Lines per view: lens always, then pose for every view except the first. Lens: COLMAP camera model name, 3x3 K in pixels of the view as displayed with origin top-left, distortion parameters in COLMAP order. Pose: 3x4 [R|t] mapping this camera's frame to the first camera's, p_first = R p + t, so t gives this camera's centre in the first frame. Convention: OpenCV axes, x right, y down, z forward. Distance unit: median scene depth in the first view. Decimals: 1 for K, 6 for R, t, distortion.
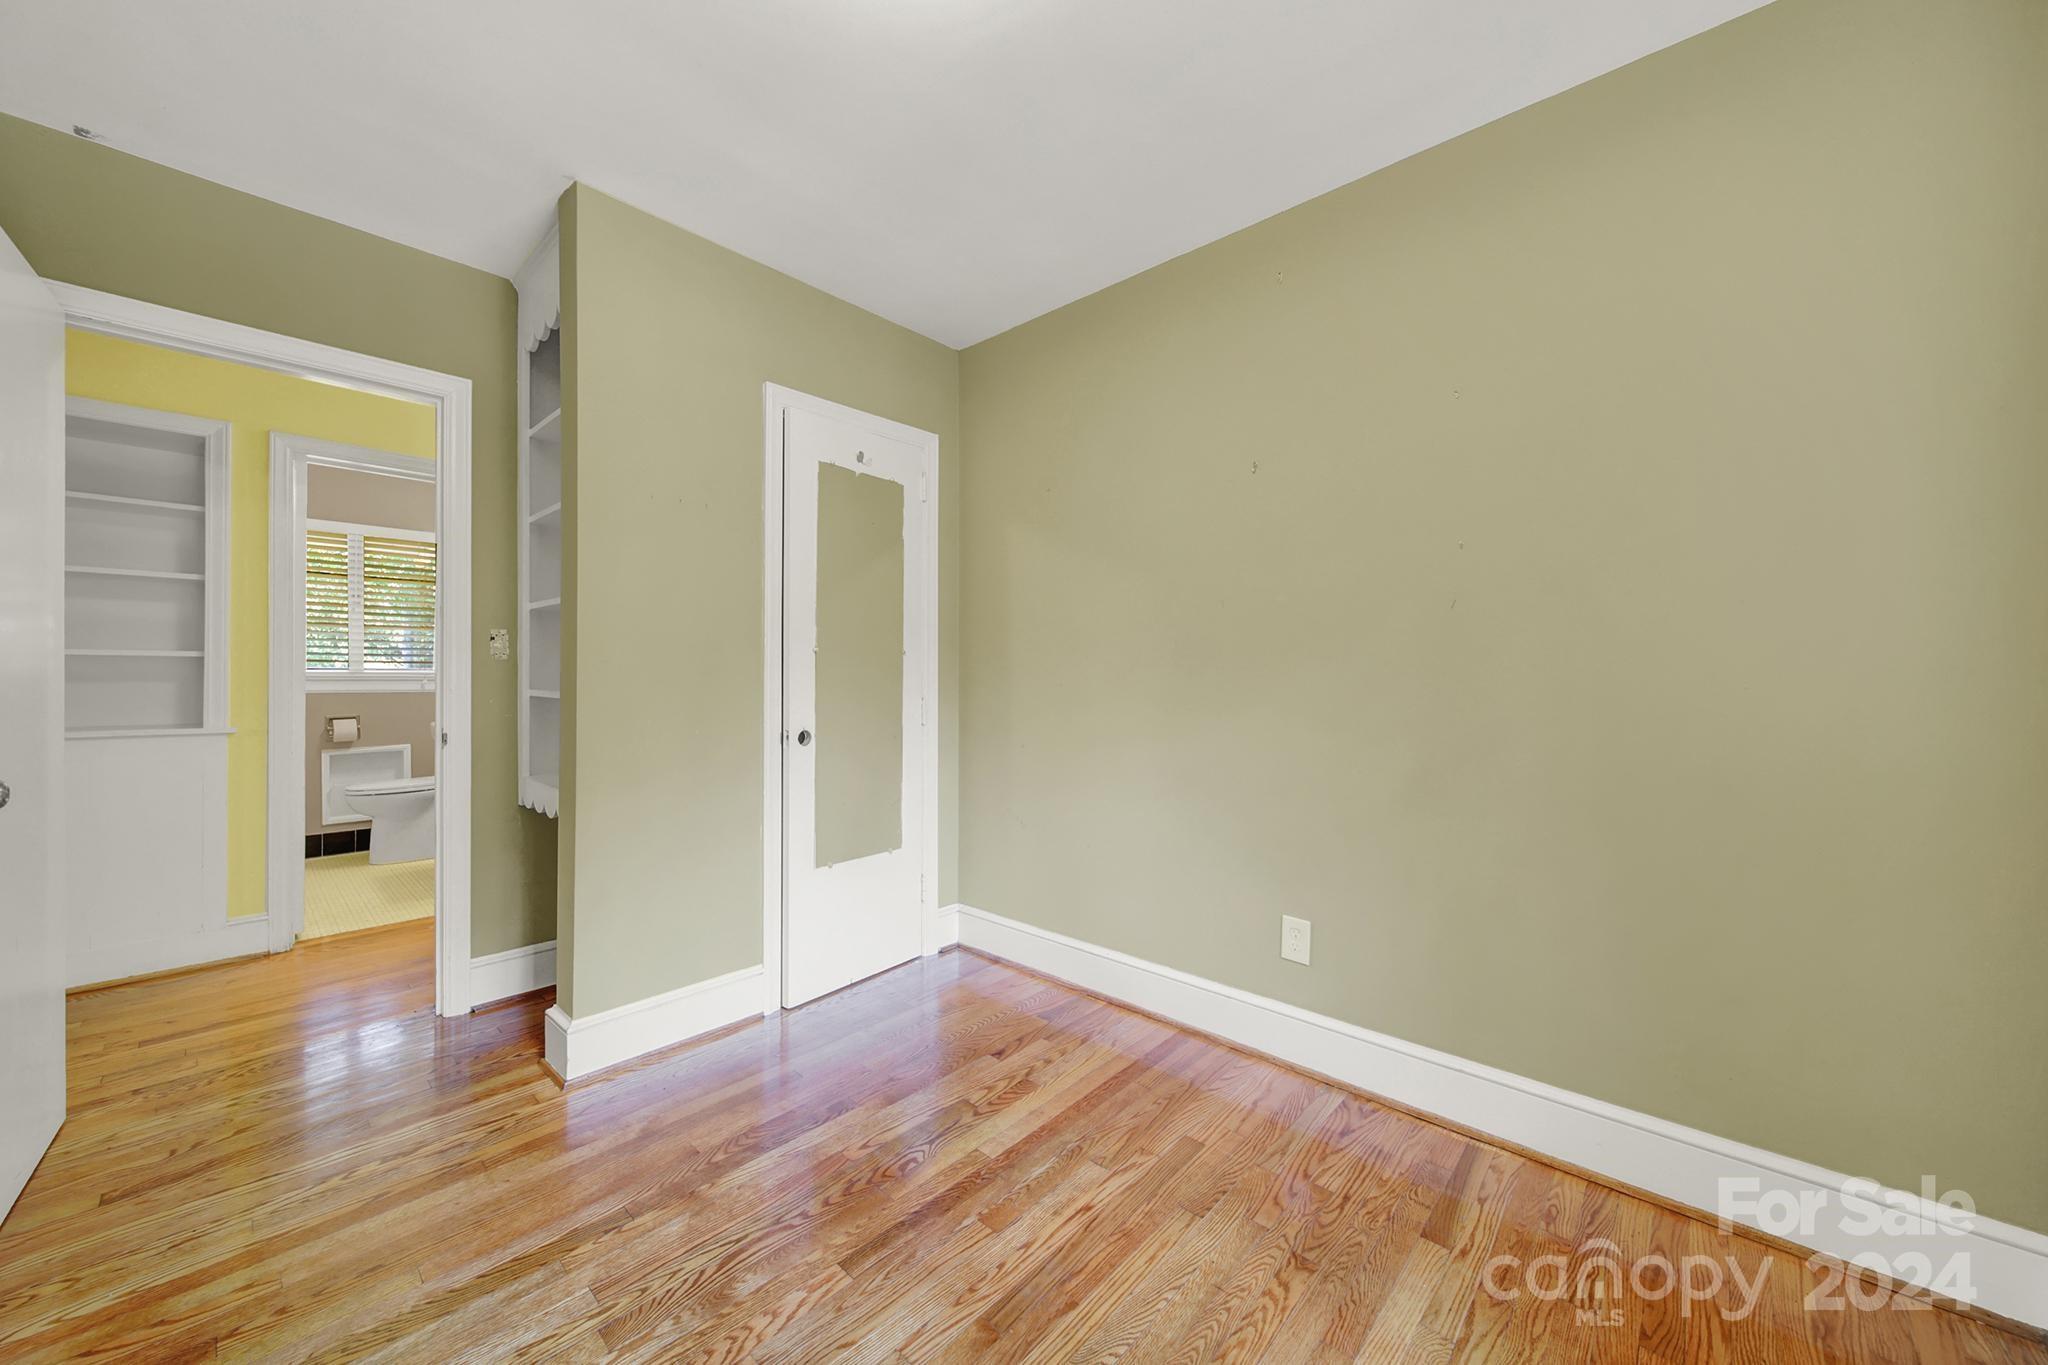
lens RADIAL K [[735.8, 0, 1023.8], [0, 735.8, 680.4], [0, 0, 1]] dist [-0.002505, -0.001232]
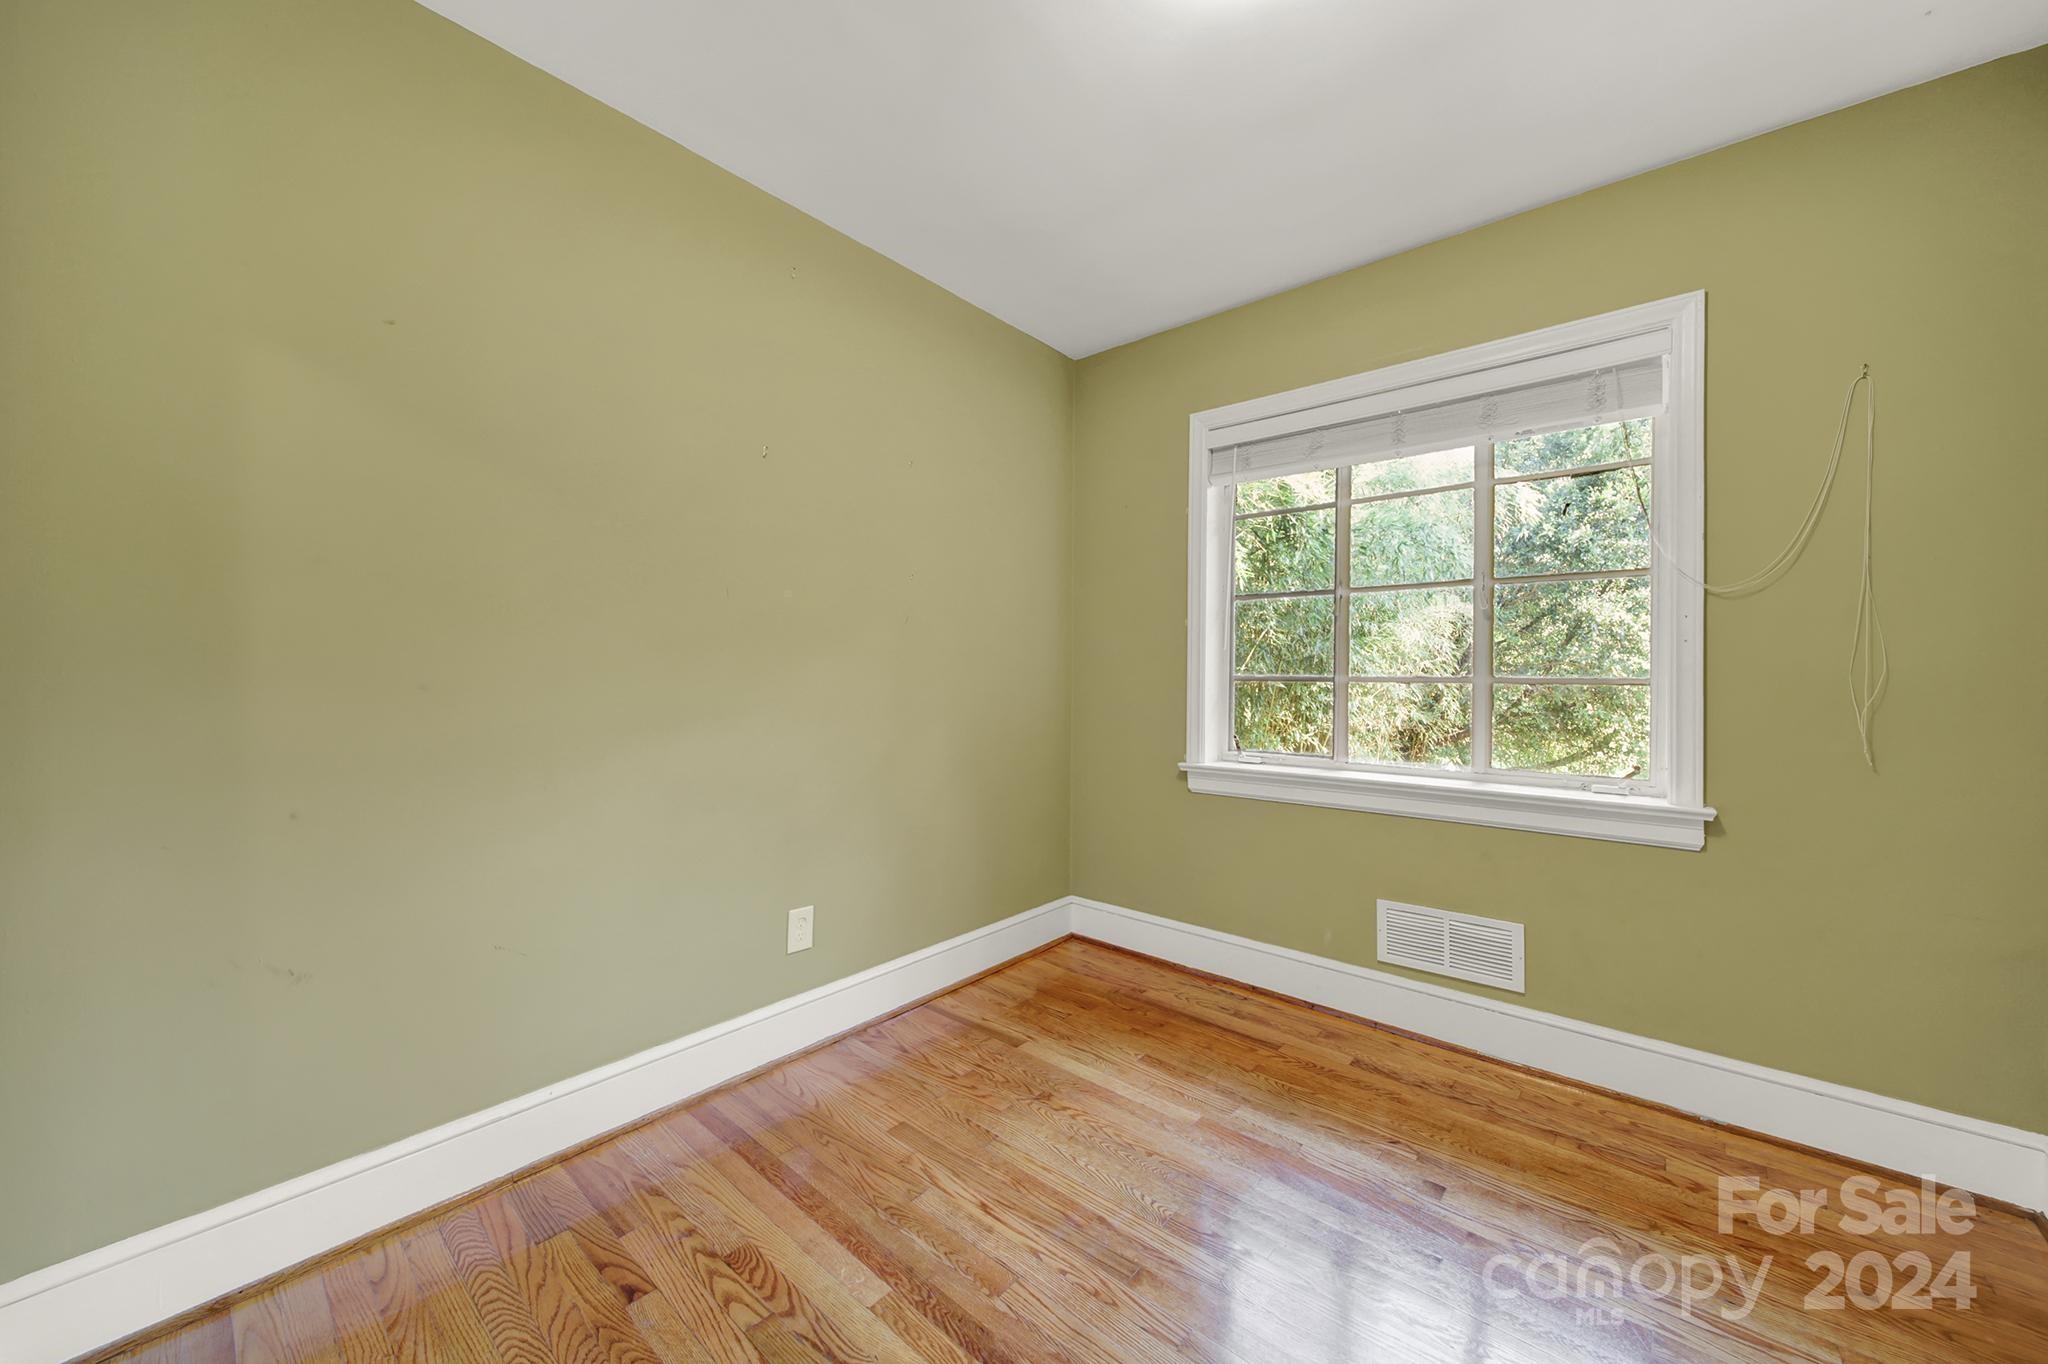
lens RADIAL K [[735.8, 0, 1032.6], [0, 735.8, 685.5], [0, 0, 1]] dist [-0.002505, -0.001232]
pose [[-0.032686, -0.017759, 0.999308, -0.828635], [-0.001488, 0.999842, 0.017719, -0.009411], [-0.999465, -0.000907, -0.032707, 0.885056]]
